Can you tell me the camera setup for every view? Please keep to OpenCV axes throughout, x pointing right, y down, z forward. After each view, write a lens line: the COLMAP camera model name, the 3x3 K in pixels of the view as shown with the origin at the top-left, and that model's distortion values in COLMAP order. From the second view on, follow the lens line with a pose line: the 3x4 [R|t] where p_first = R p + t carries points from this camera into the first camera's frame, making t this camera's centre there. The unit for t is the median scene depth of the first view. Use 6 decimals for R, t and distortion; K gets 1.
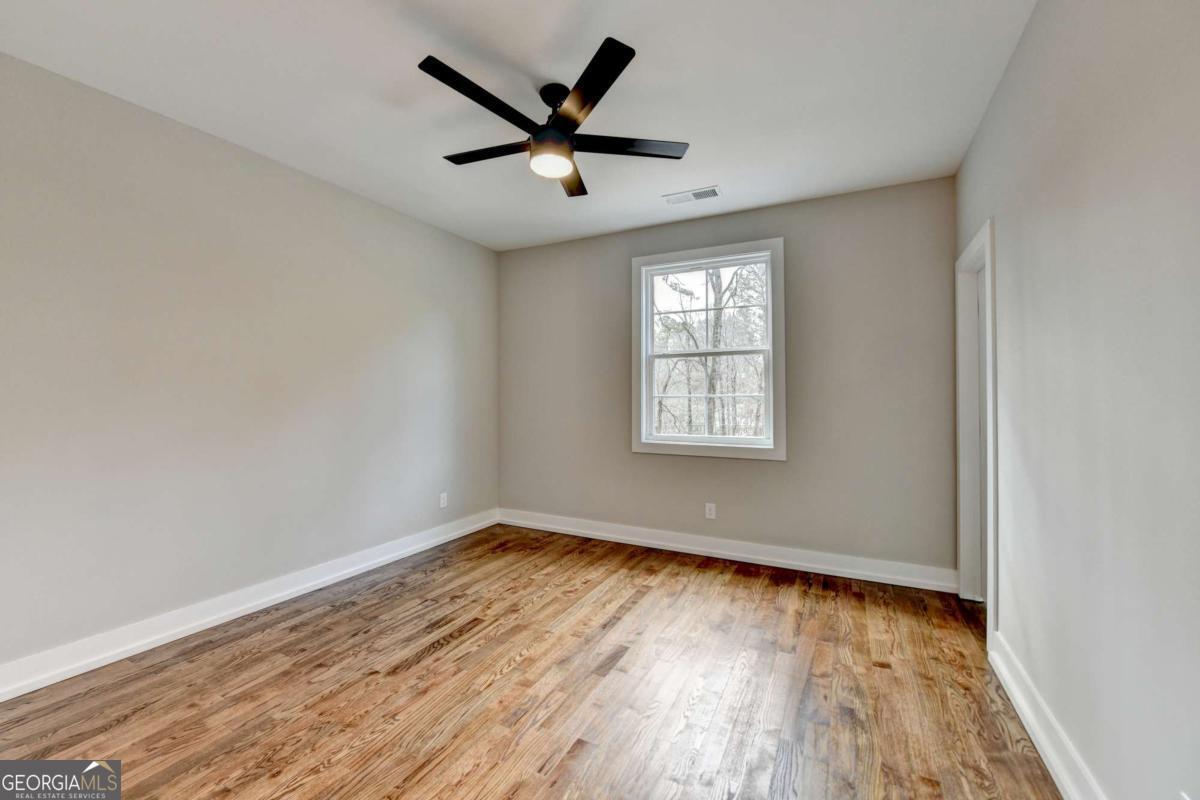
lens RADIAL K [[494.0, 0, 601.5], [0, 494.0, 393.9], [0, 0, 1]] dist [-0.018882, -0.000473]
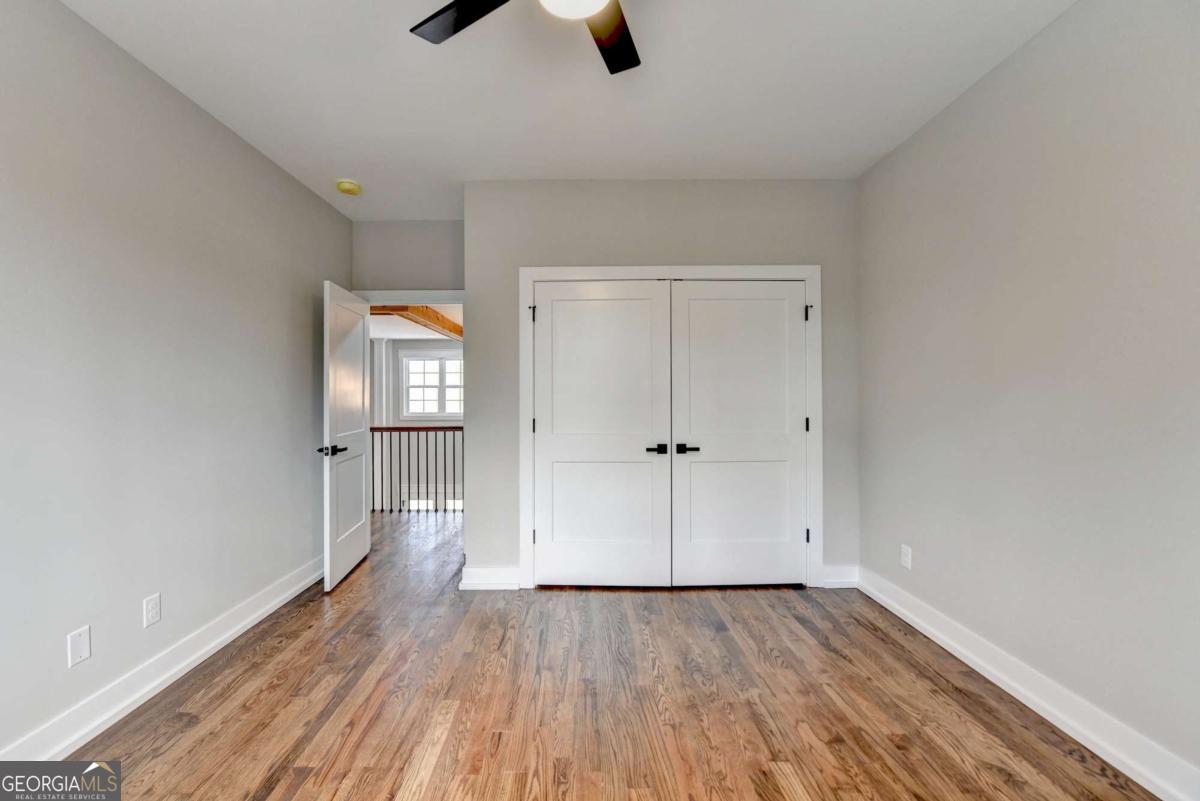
lens RADIAL K [[494.0, 0, 601.5], [0, 494.0, 394.4], [0, 0, 1]] dist [-0.018882, -0.000473]
pose [[-0.888613, 0.001491, -0.458655, 0.151366], [0.007049, 0.999921, -0.010406, -0.005059], [0.458603, -0.012480, -0.888553, 1.740735]]
